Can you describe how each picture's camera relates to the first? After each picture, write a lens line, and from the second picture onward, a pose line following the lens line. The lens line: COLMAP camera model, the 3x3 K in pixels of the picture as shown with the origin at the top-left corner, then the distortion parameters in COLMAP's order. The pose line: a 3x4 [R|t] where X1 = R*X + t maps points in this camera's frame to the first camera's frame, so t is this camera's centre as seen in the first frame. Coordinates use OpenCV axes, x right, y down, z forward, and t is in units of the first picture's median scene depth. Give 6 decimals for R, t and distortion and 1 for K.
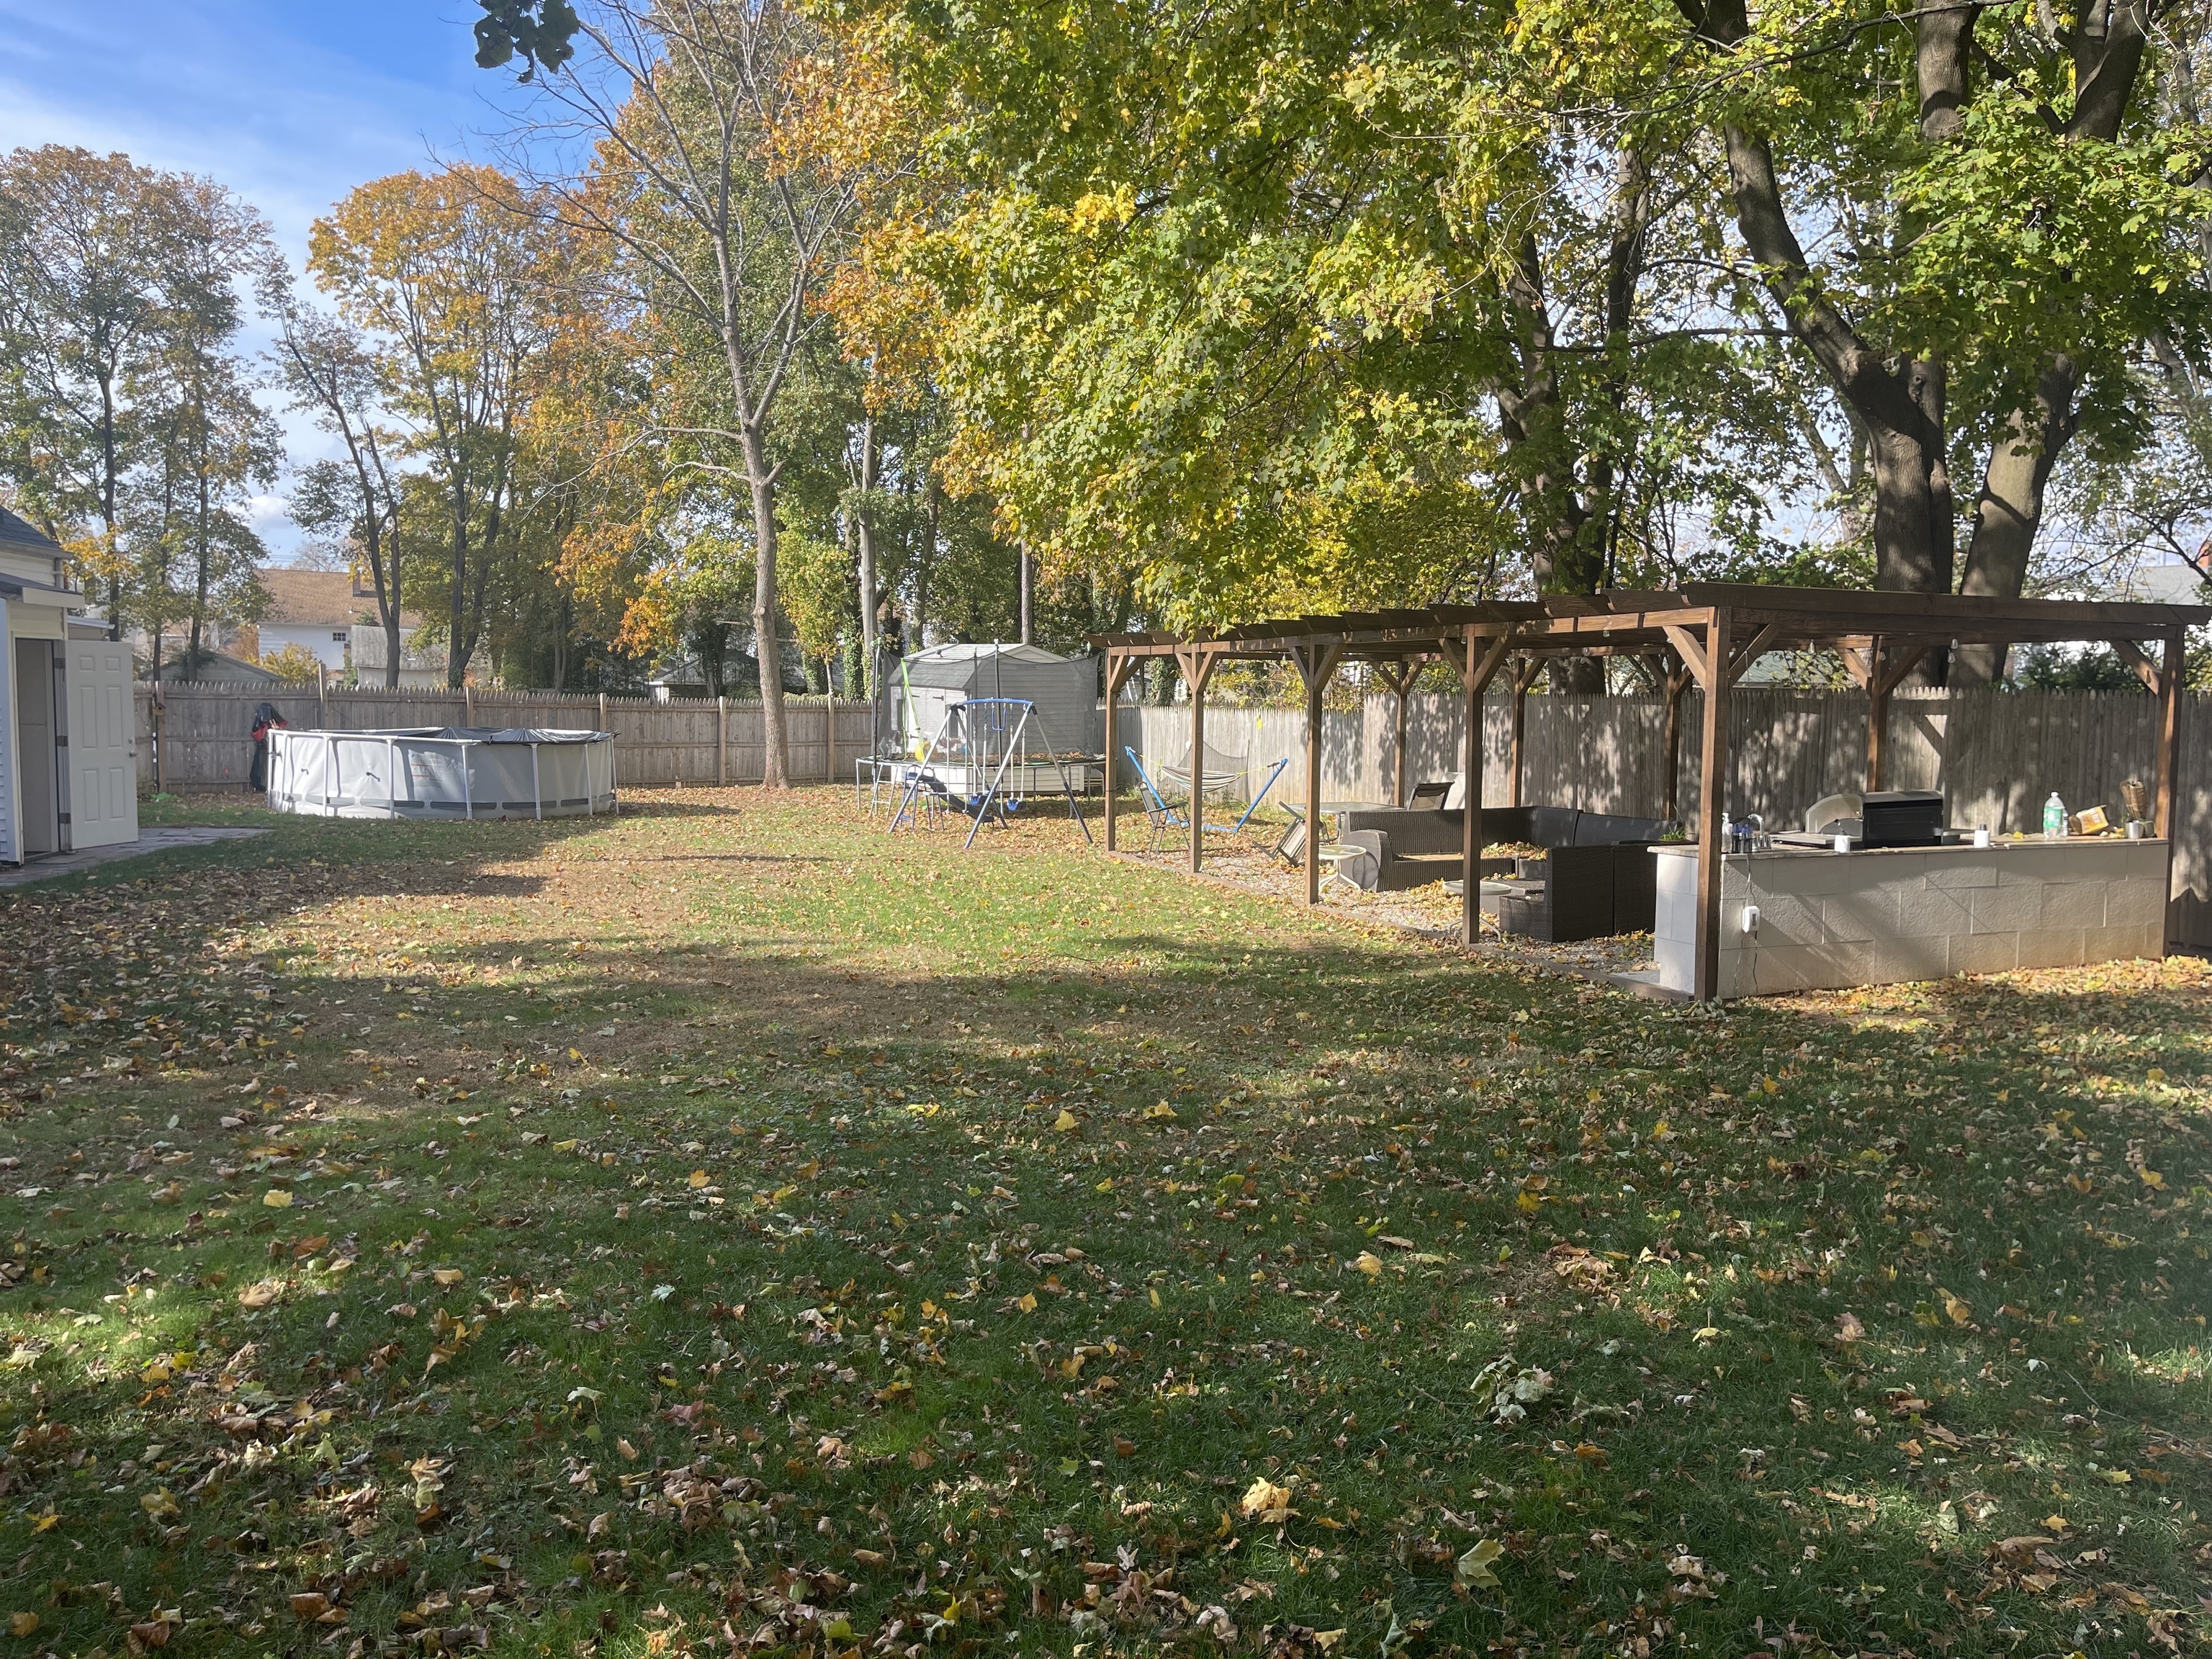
lens RADIAL K [[1665.8, 0, 1110.9], [0, 1665.8, 822.1], [0, 0, 1]] dist [0.062600, -0.095035]
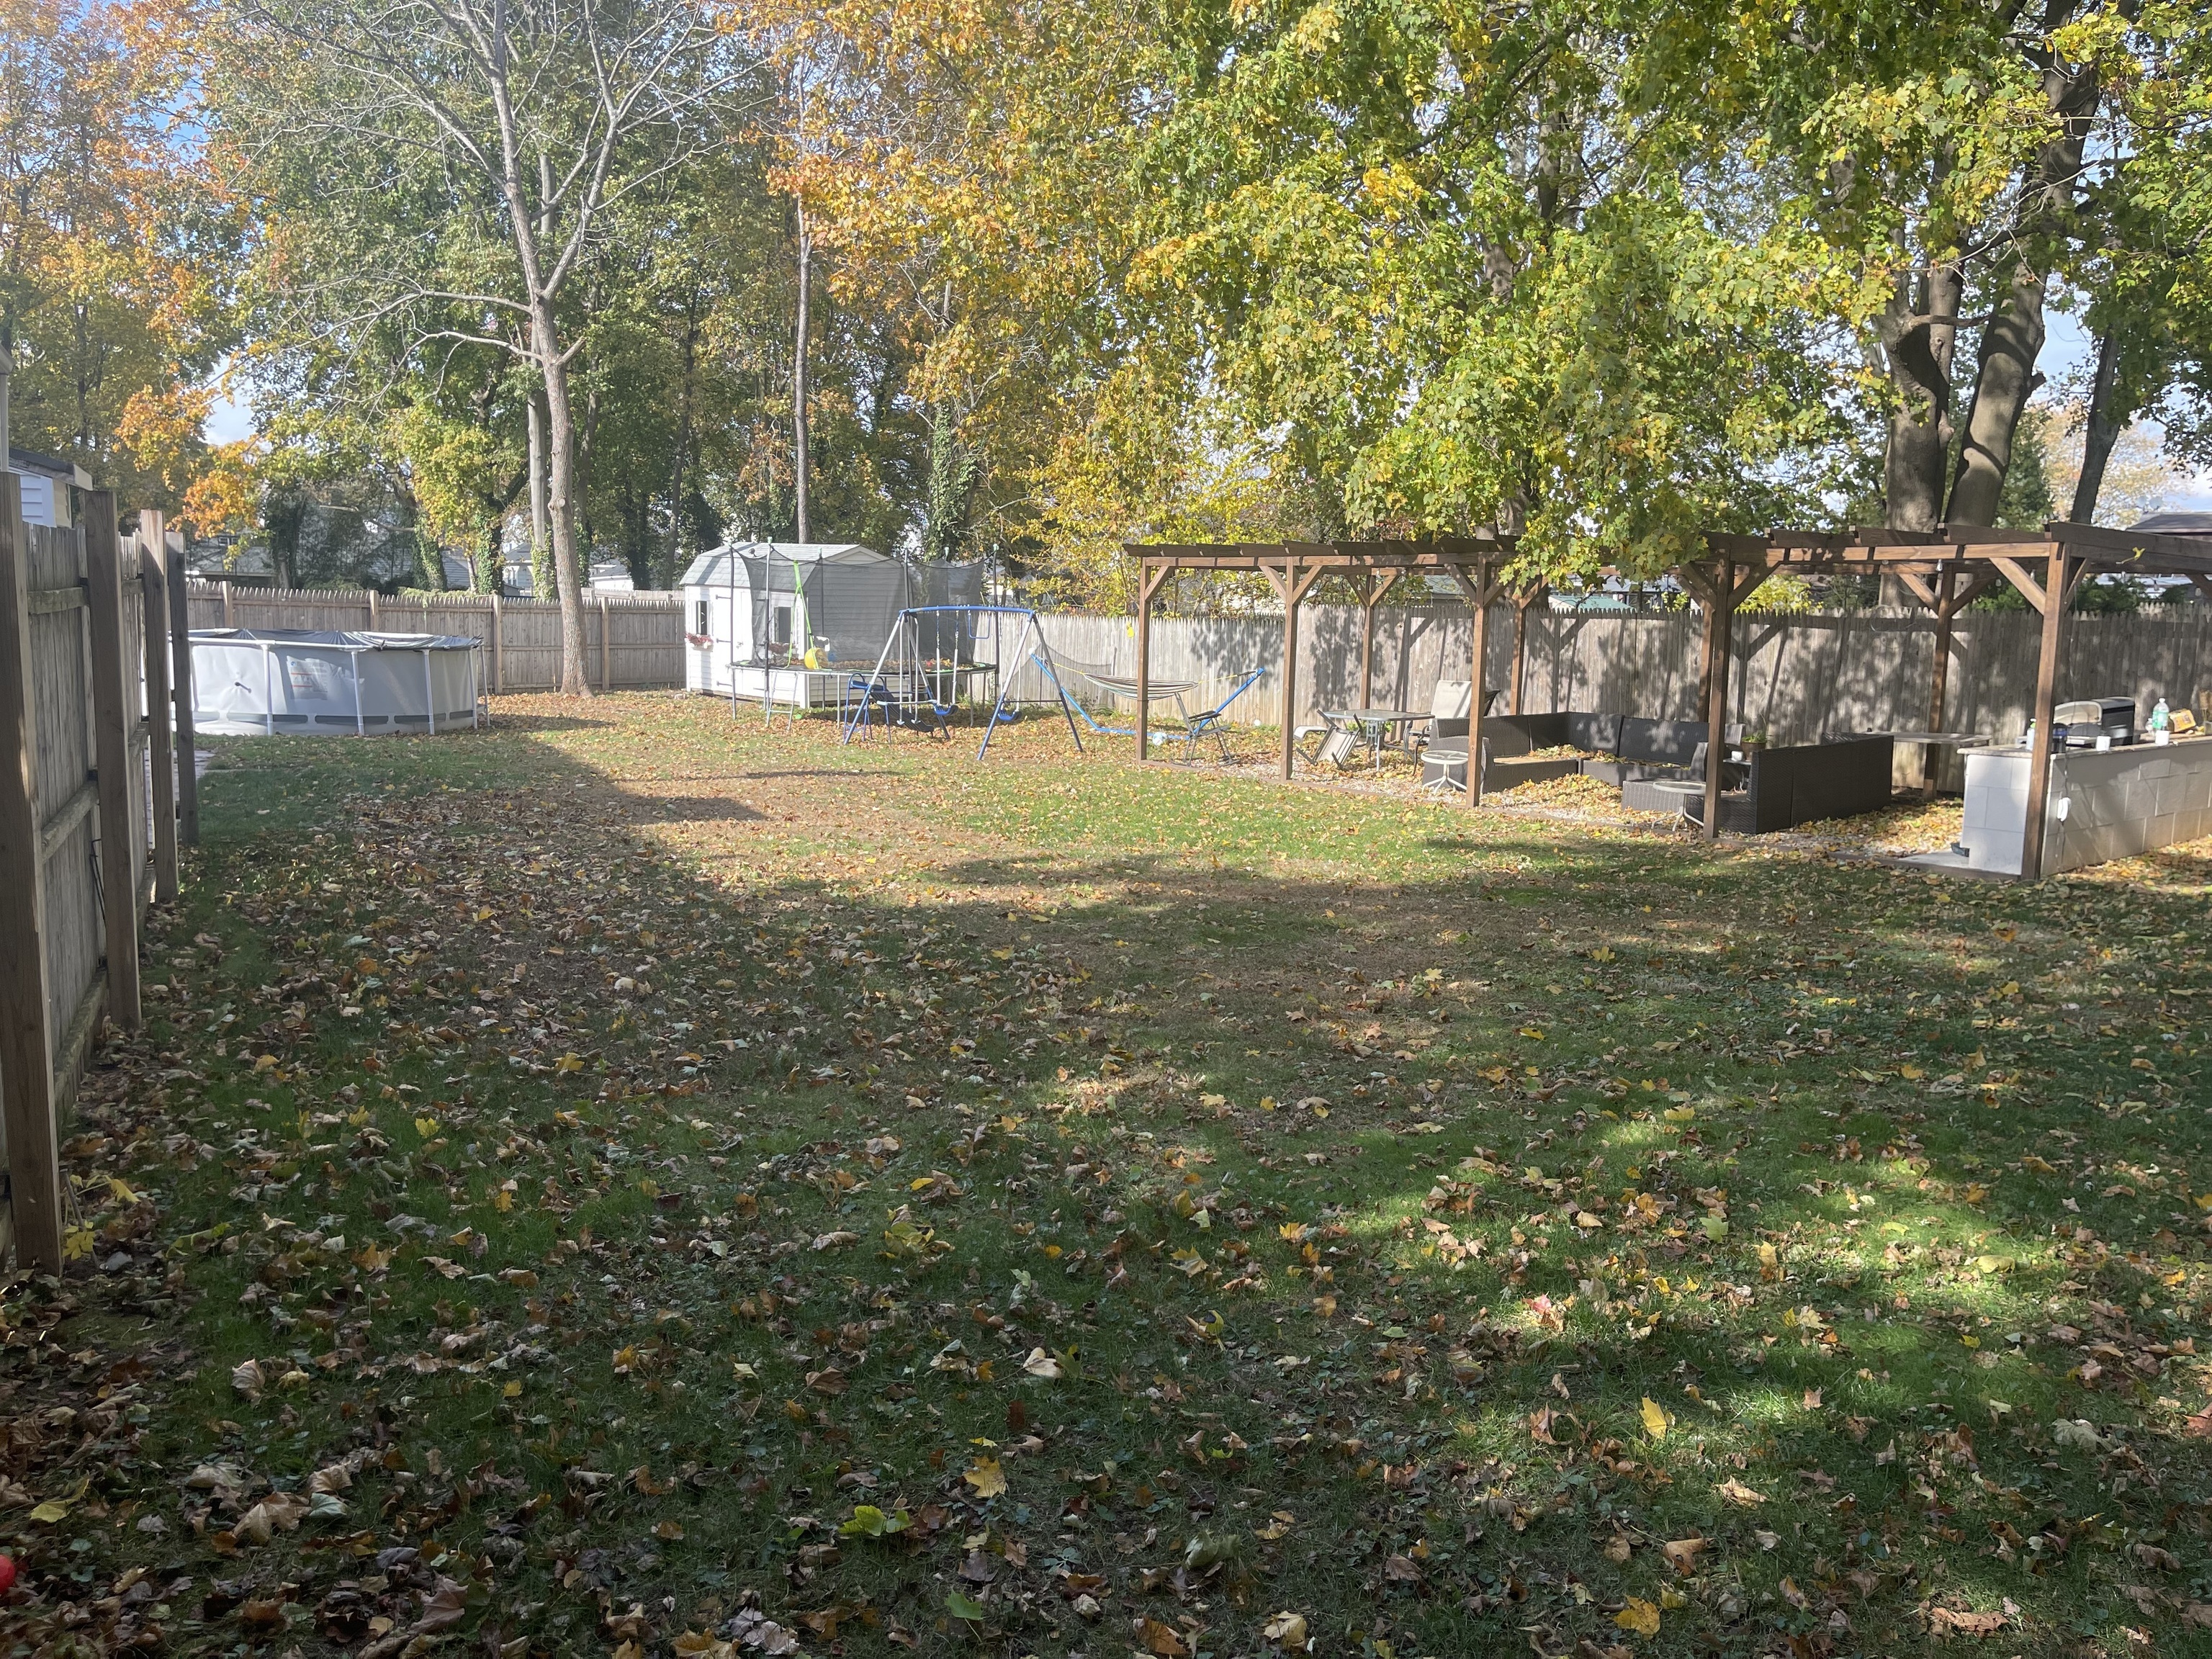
lens RADIAL K [[1665.8, 0, 1112.0], [0, 1665.8, 838.0], [0, 0, 1]] dist [0.062600, -0.095035]
pose [[0.954711, -0.031092, 0.295904, -0.542169], [0.010710, 0.997472, 0.070254, -0.011137], [-0.297341, -0.063904, 0.952630, 0.054059]]
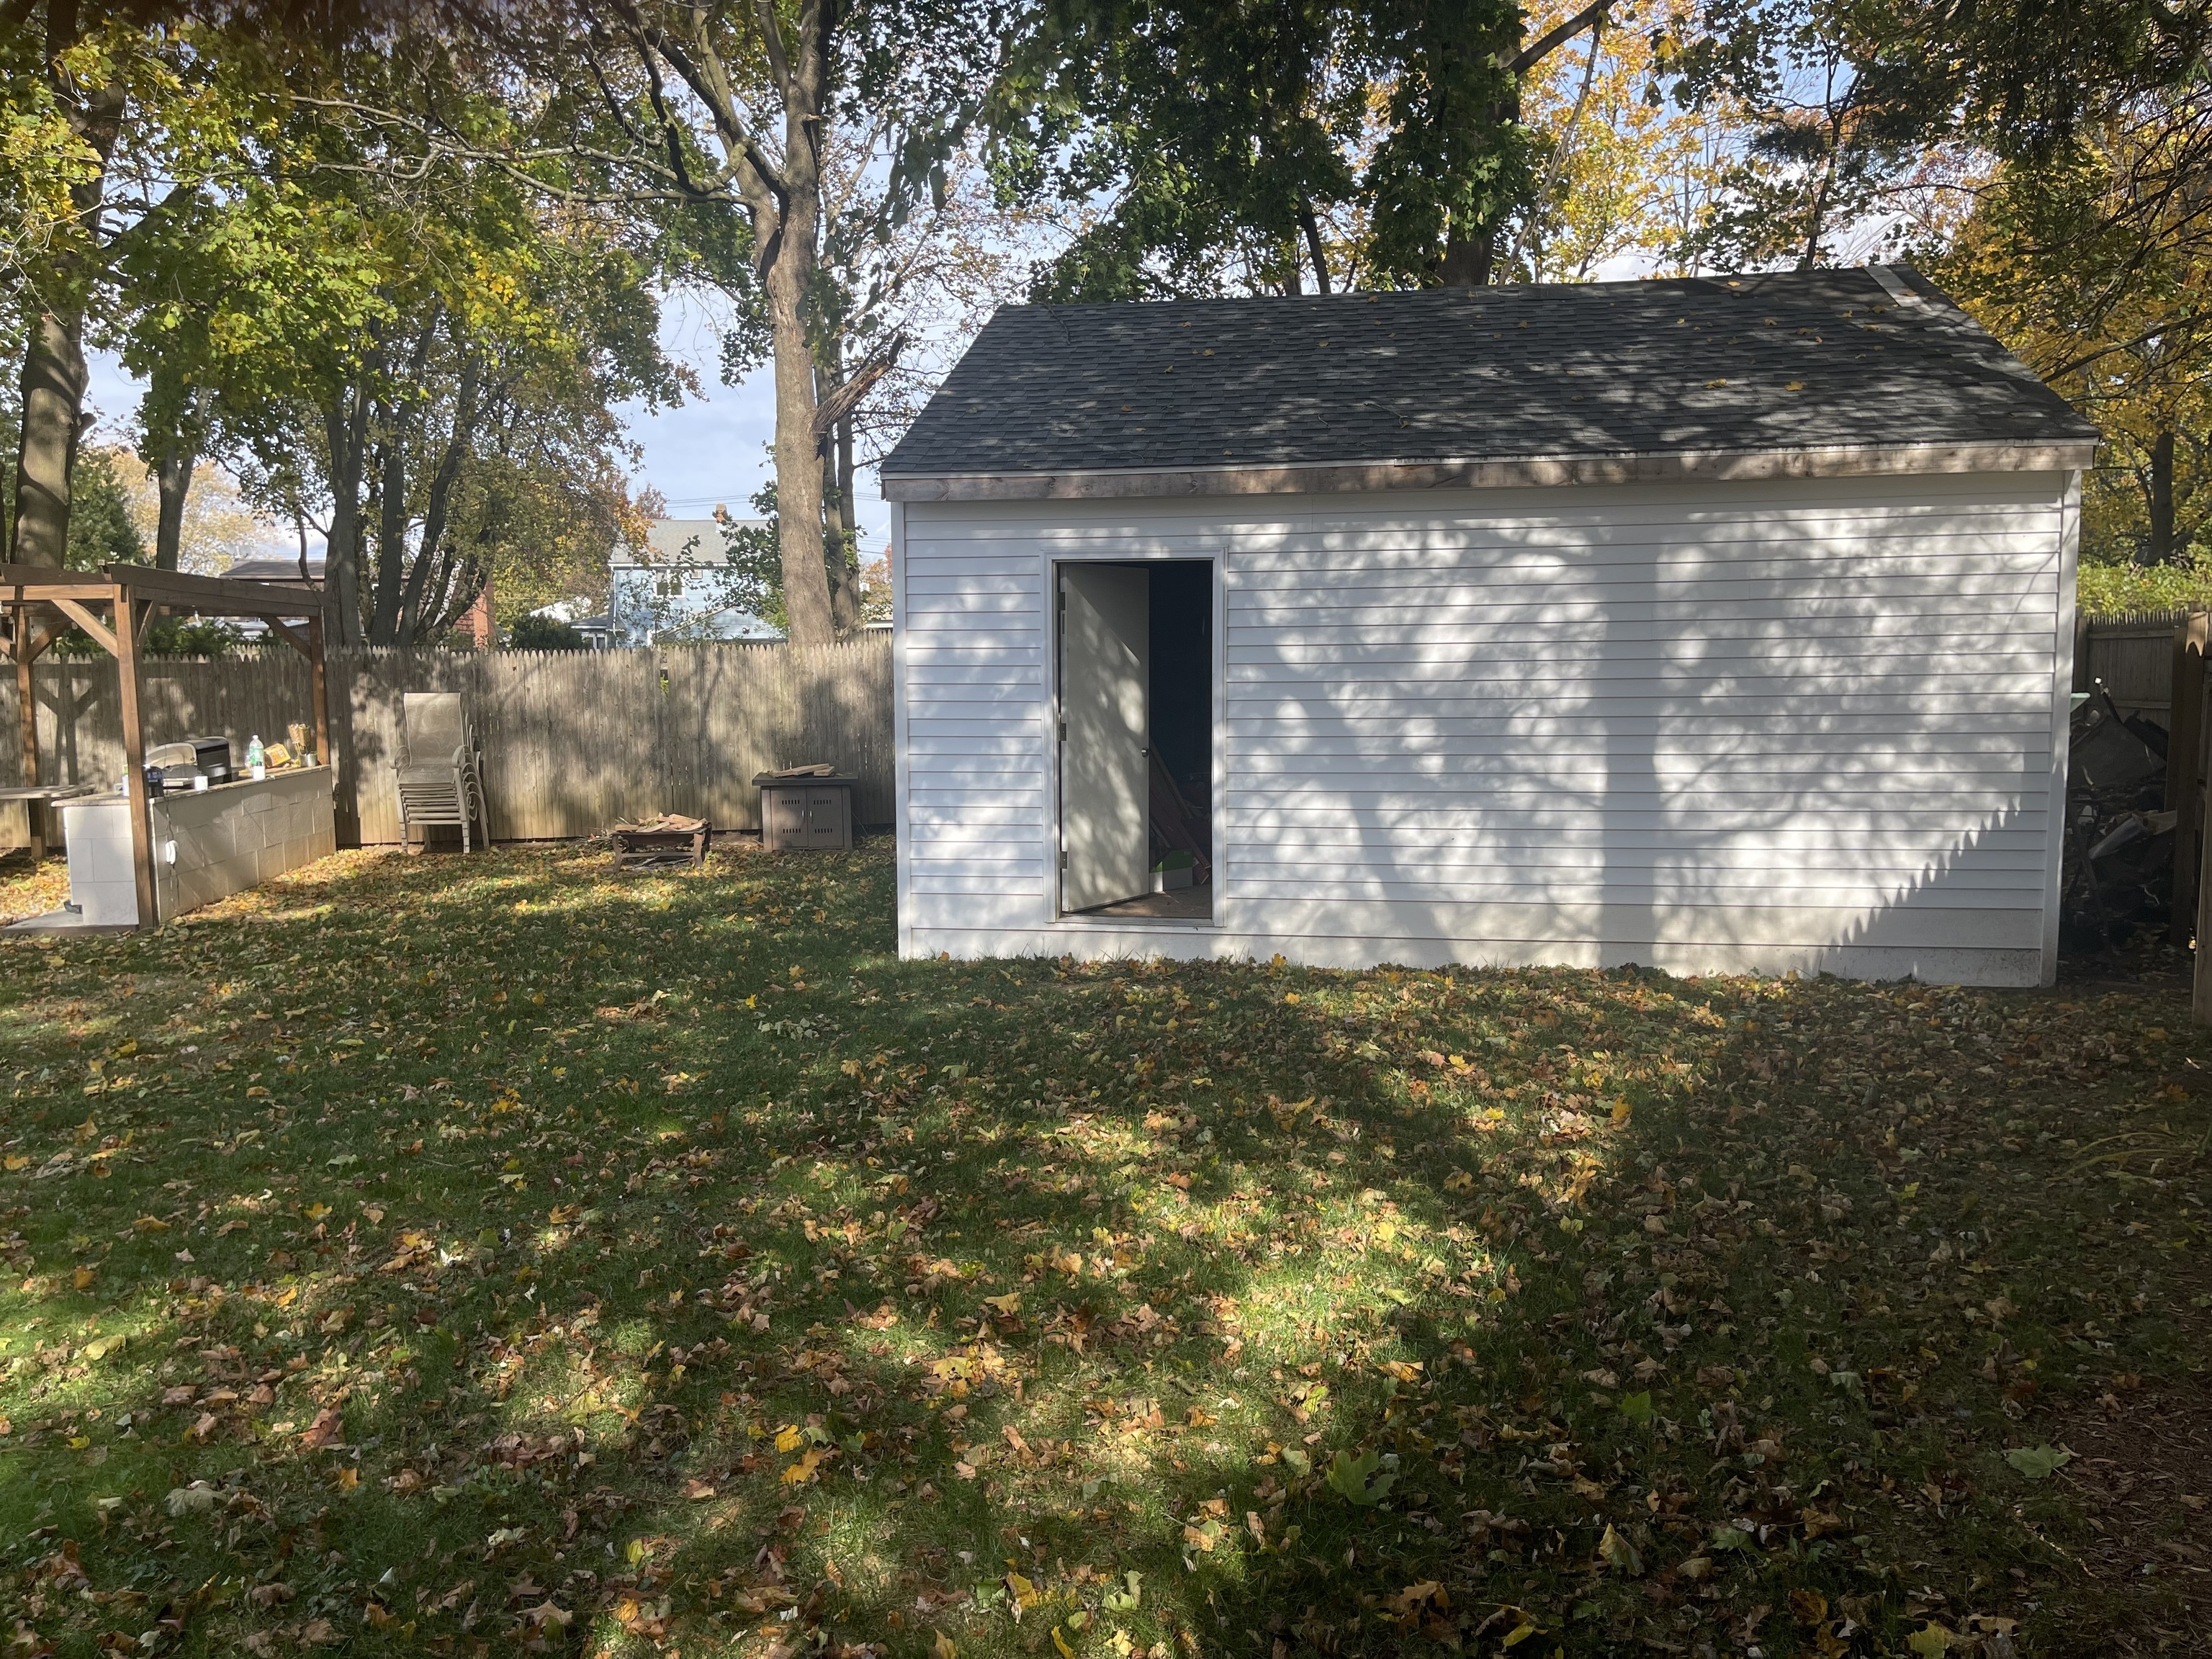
lens RADIAL K [[1665.8, 0, 1098.5], [0, 1665.8, 829.3], [0, 0, 1]] dist [0.062600, -0.095035]
pose [[0.259887, -0.108277, 0.959549, -0.512487], [0.082837, 0.992530, 0.089563, -0.008799], [-0.962079, 0.056210, 0.266915, 0.047732]]
